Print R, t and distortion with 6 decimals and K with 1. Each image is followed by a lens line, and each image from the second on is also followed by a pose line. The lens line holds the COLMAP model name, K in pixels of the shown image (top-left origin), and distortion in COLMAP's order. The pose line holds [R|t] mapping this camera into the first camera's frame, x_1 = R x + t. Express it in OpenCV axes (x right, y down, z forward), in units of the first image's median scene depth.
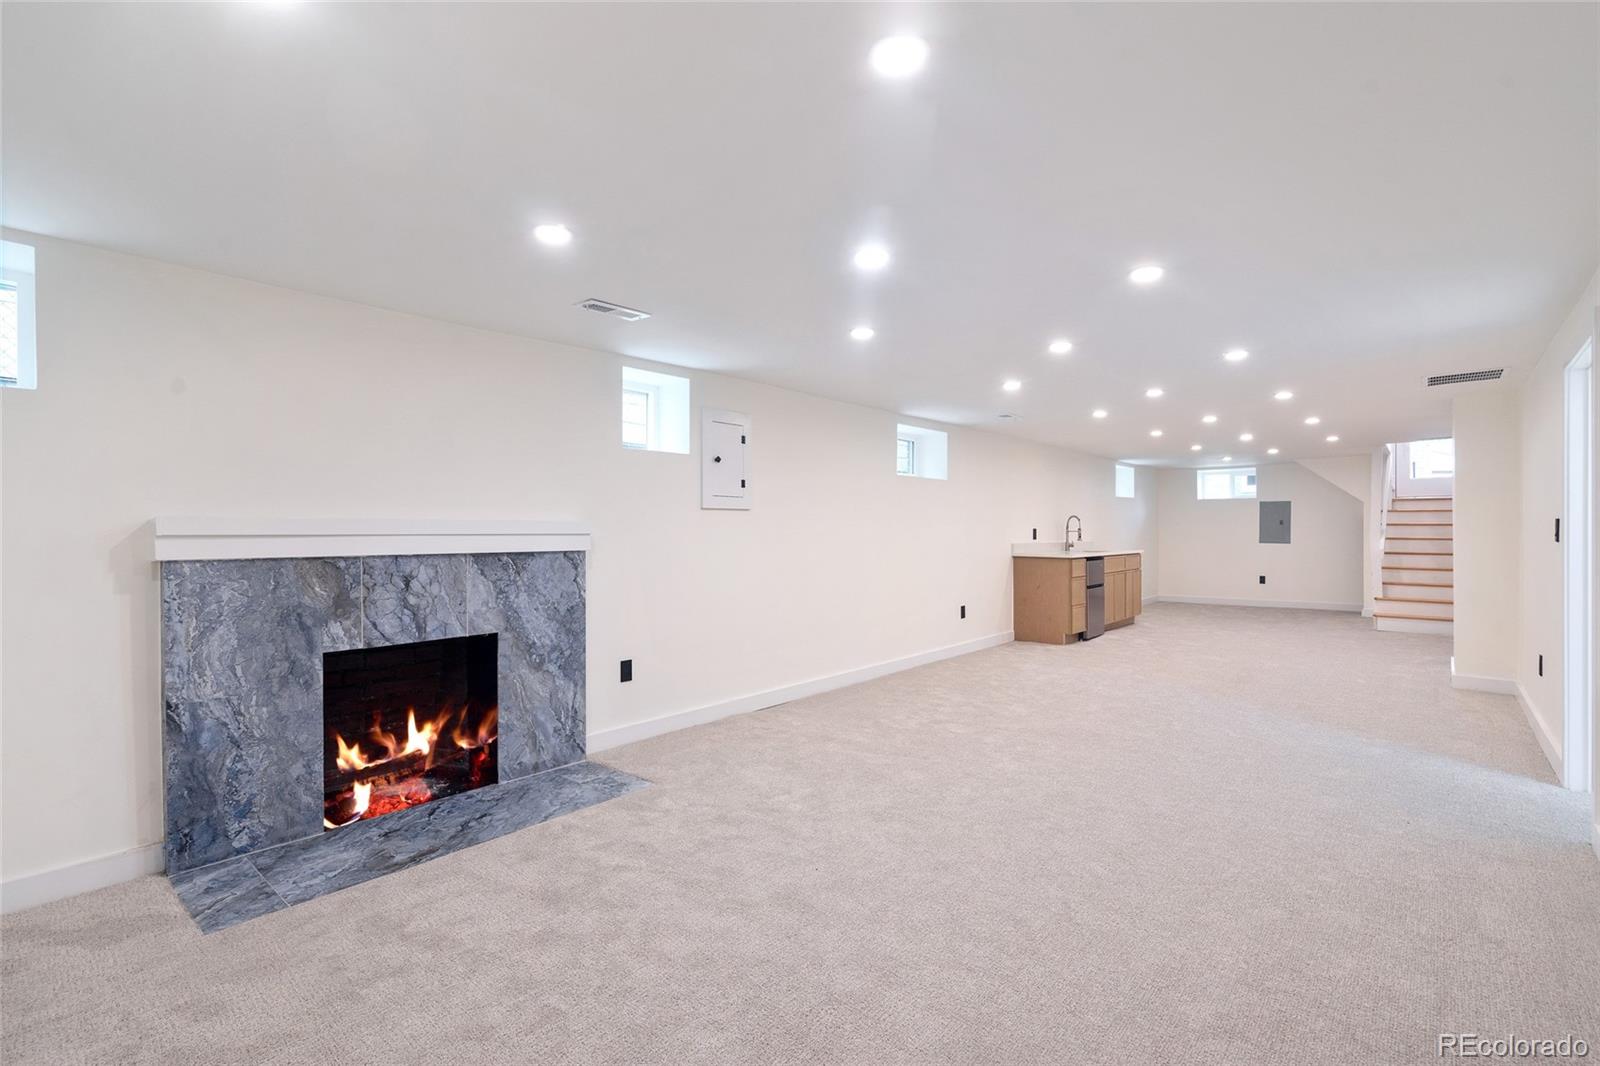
lens RADIAL K [[720.0, 0, 790.9], [0, 720.0, 529.9], [0, 0, 1]] dist [-0.005596, 0.001313]
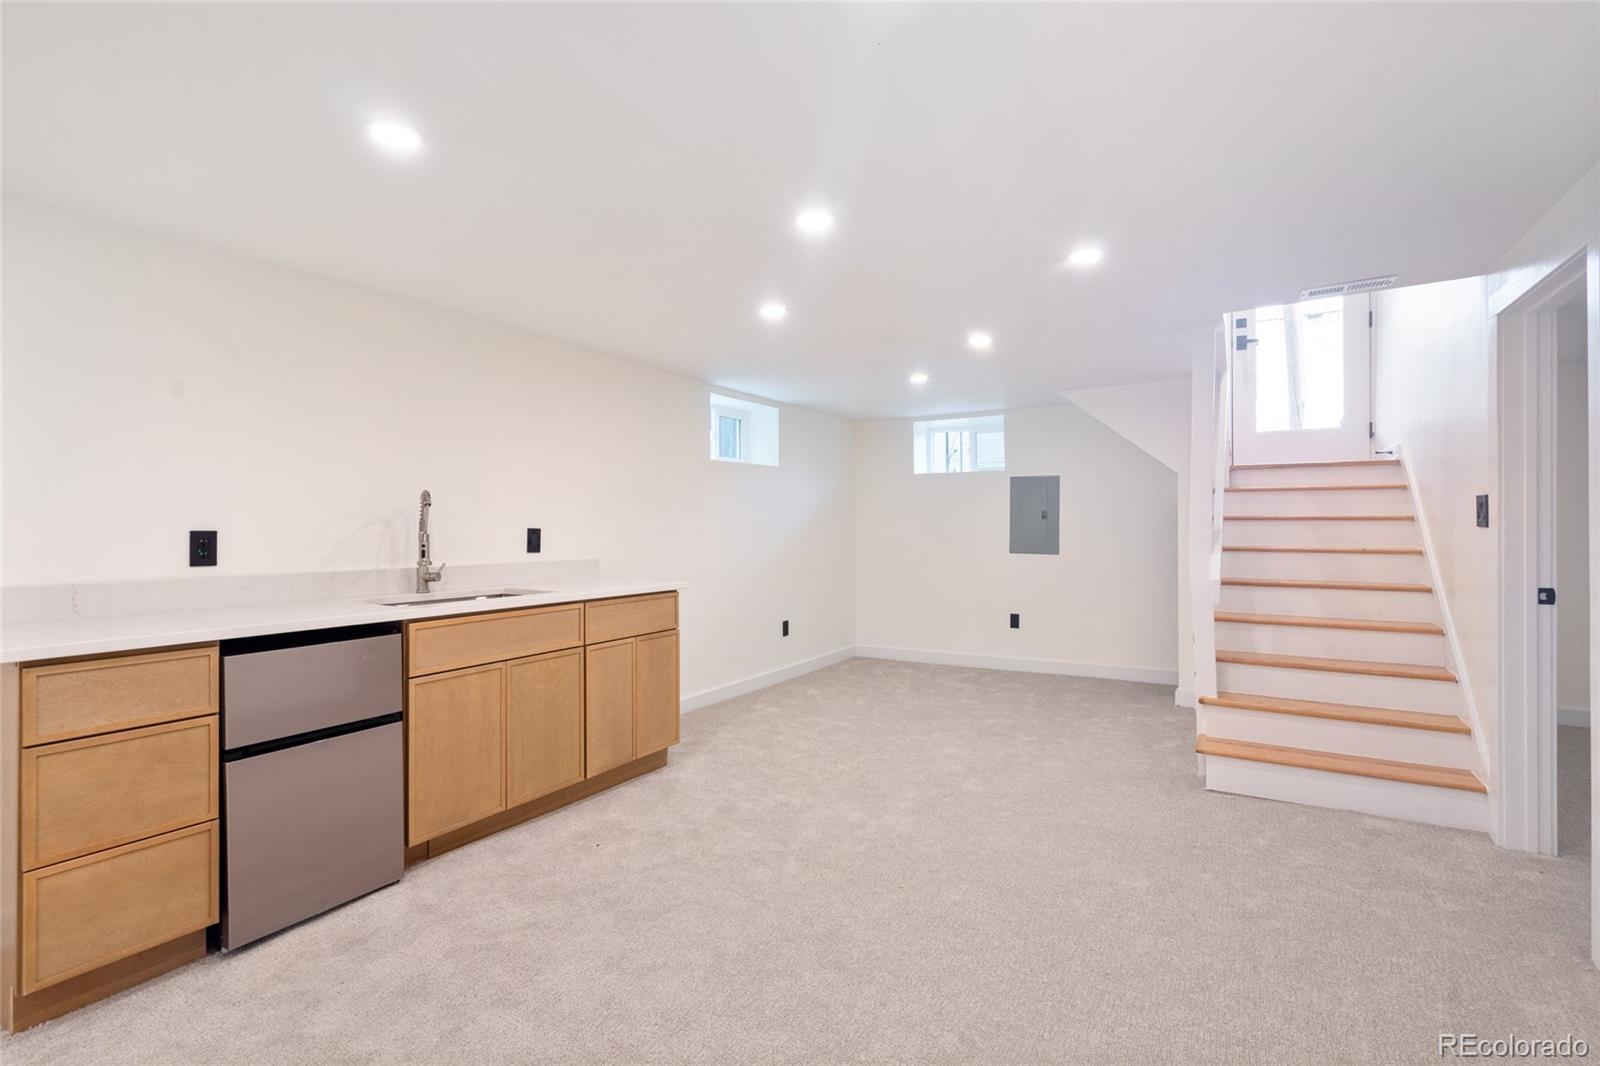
lens RADIAL K [[720.0, 0, 807.5], [0, 720.0, 529.6], [0, 0, 1]] dist [-0.005596, 0.001313]
pose [[0.981684, -0.000013, 0.190514, 0.465550], [-0.000991, 0.999986, 0.005176, -0.002718], [-0.190512, -0.005270, 0.981671, 0.578502]]
